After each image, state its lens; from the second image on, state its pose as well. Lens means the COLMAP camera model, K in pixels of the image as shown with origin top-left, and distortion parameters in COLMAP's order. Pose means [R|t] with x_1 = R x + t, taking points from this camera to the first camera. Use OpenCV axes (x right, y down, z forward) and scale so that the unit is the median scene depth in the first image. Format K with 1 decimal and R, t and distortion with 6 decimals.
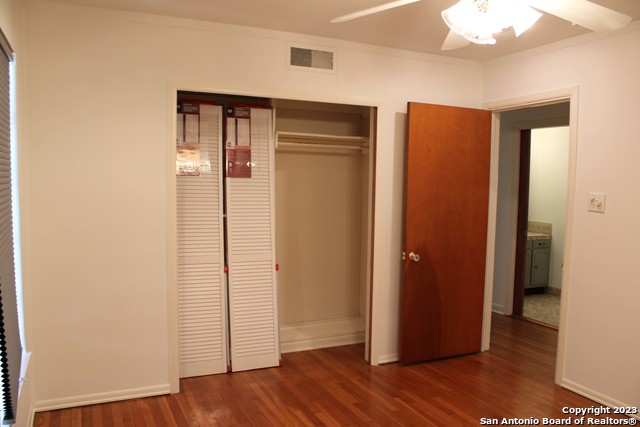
lens RADIAL K [[526.1, 0, 320.0], [0, 526.1, 213.5], [0, 0, 1]] dist [-0.157293, 0.137958]
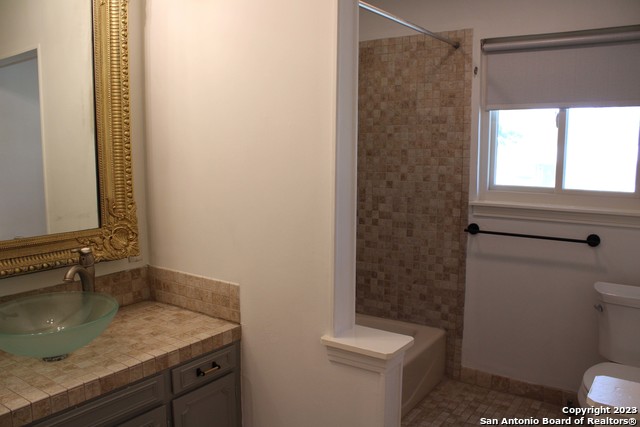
lens RADIAL K [[526.1, 0, 320.0], [0, 526.1, 213.5], [0, 0, 1]] dist [-0.157293, 0.137958]
pose [[0.867041, -0.076925, 0.492262, 0.351737], [0.046540, 0.996194, 0.073701, -0.039985], [-0.496058, -0.040993, 0.867321, 0.726784]]
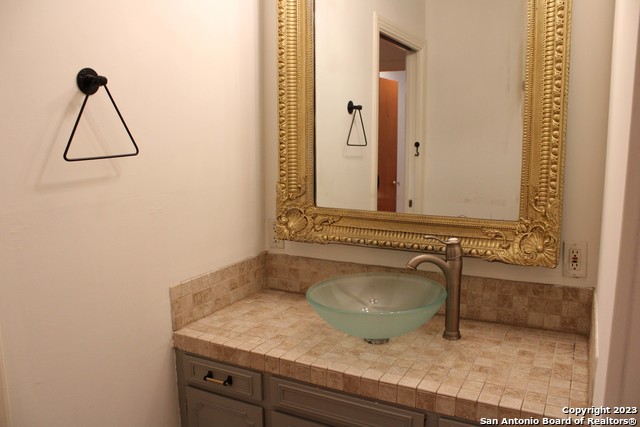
lens RADIAL K [[526.1, 0, 320.0], [0, 526.1, 213.5], [0, 0, 1]] dist [-0.157293, 0.137958]
pose [[0.611730, 0.100244, -0.784690, 0.519522], [-0.037853, 0.994512, 0.097538, -0.038909], [0.790160, -0.029964, 0.612167, 0.832120]]
